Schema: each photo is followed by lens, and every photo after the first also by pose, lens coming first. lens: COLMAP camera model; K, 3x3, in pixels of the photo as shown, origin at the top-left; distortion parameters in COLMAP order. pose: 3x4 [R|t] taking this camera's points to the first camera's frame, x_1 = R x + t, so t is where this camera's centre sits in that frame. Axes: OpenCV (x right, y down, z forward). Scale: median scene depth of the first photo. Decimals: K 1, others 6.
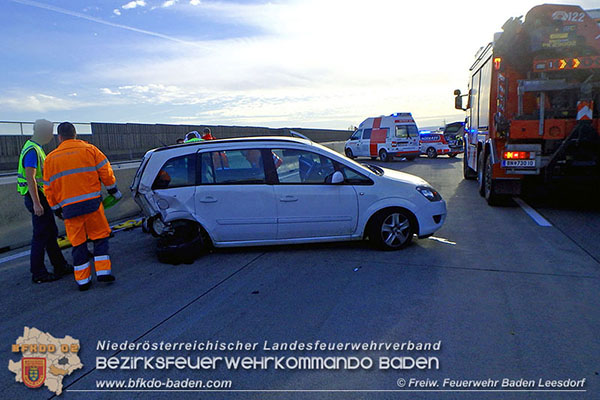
lens RADIAL K [[384.1, 0, 300.0], [0, 384.1, 200.0], [0, 0, 1]] dist [-0.062916, 0.001514]
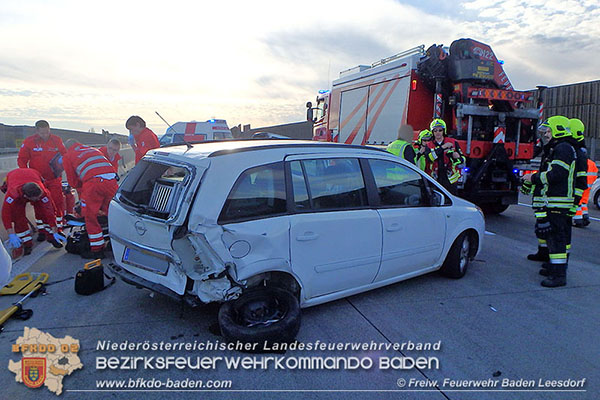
lens RADIAL K [[384.1, 0, 300.0], [0, 384.1, 200.0], [0, 0, 1]] dist [-0.062916, 0.001514]
pose [[0.834188, -0.016564, 0.551231, -0.440468], [0.026549, 0.999596, -0.010140, -0.039980], [-0.550840, 0.023093, 0.834291, 0.352257]]
